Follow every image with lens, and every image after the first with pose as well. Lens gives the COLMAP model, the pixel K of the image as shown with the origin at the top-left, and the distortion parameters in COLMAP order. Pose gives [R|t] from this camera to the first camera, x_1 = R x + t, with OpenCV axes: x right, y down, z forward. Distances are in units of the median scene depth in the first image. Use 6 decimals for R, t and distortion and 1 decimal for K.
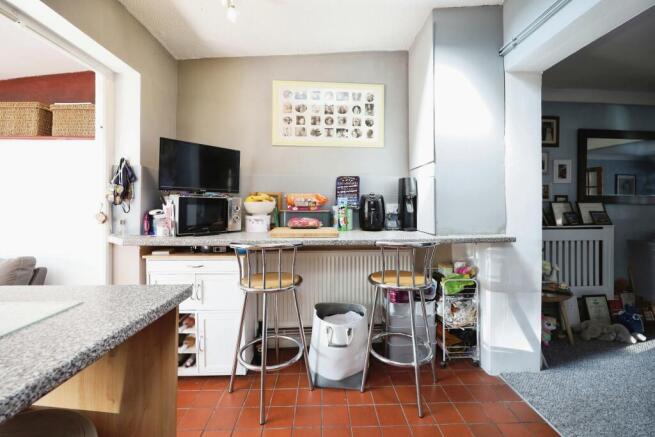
lens RADIAL K [[264.9, 0, 325.4], [0, 264.9, 207.9], [0, 0, 1]] dist [-0.001657, 0.000018]
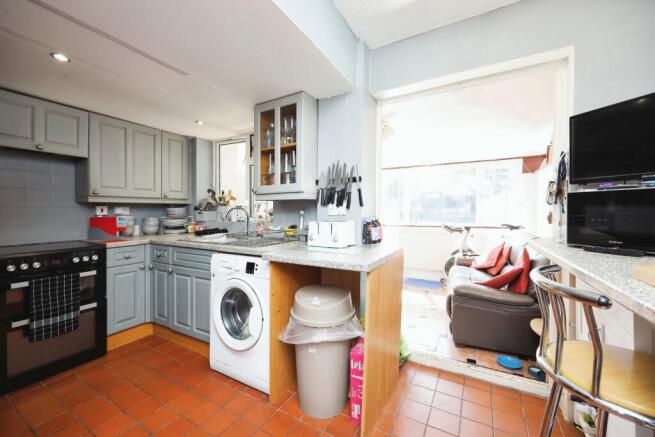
lens RADIAL K [[264.9, 0, 325.4], [0, 264.9, 207.9], [0, 0, 1]] dist [-0.001657, 0.000018]
pose [[-0.538208, -0.003605, -0.842805, 0.360812], [0.002799, 0.999978, -0.006065, 0.003296], [0.842808, -0.005624, -0.538185, 0.665162]]
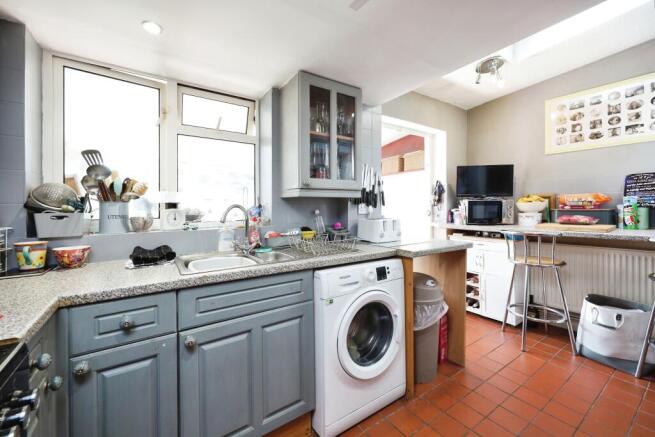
lens RADIAL K [[264.9, 0, 325.4], [0, 264.9, 207.9], [0, 0, 1]] dist [-0.001657, 0.000018]
pose [[0.521832, -0.006090, -0.853026, 0.339329], [0.005134, 0.999979, -0.003999, 0.004207], [0.853033, -0.002293, 0.521852, -0.538350]]
